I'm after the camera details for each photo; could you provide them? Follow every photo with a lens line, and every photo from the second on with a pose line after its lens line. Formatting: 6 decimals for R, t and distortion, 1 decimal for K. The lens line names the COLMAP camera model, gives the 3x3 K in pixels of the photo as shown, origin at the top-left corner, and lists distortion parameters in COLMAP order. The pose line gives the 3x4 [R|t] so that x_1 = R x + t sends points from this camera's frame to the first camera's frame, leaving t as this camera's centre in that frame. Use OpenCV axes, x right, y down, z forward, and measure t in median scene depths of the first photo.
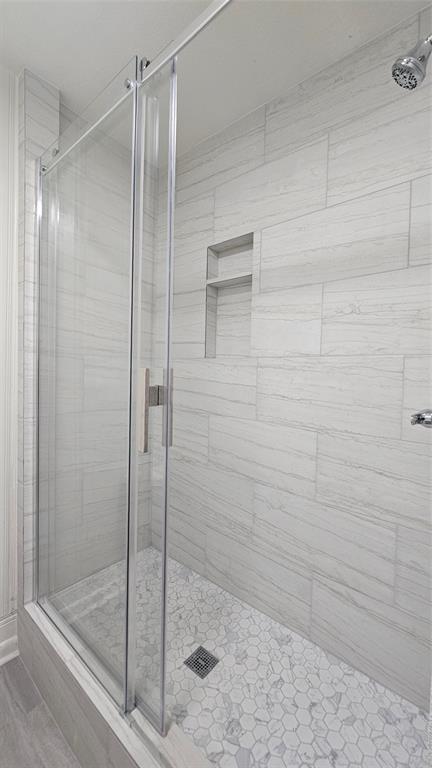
lens RADIAL K [[312.0, 0, 214.3], [0, 312.0, 382.9], [0, 0, 1]] dist [0.000131, 0.000121]
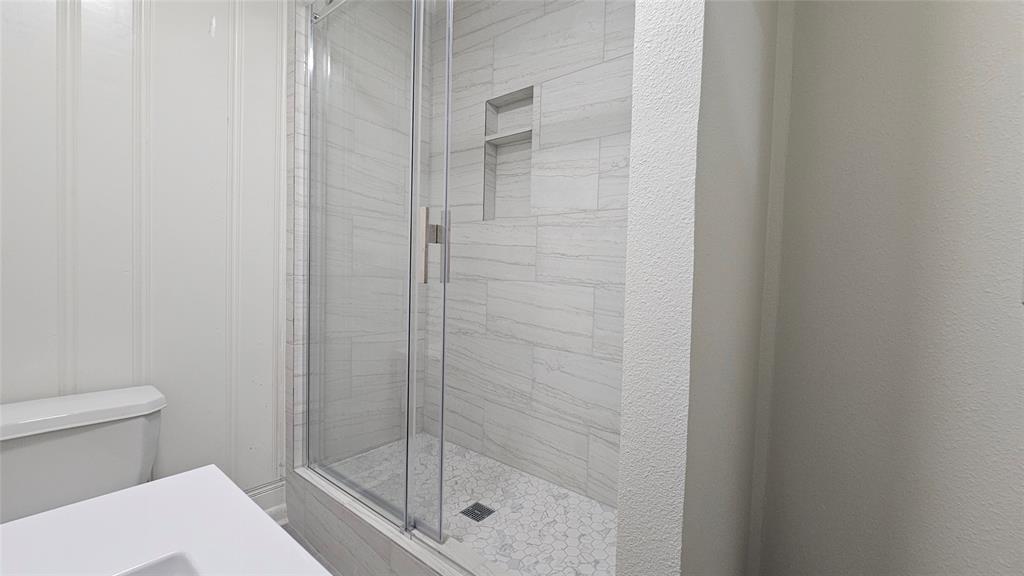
lens RADIAL K [[416.0, 0, 512.1], [0, 416.0, 290.5], [0, 0, 1]] dist [0.000131, 0.000121]
pose [[0.999658, 0.002119, 0.026066, 0.029942], [-0.002278, 0.999979, 0.006076, 0.148416], [-0.026053, -0.006134, 0.999642, -0.300054]]
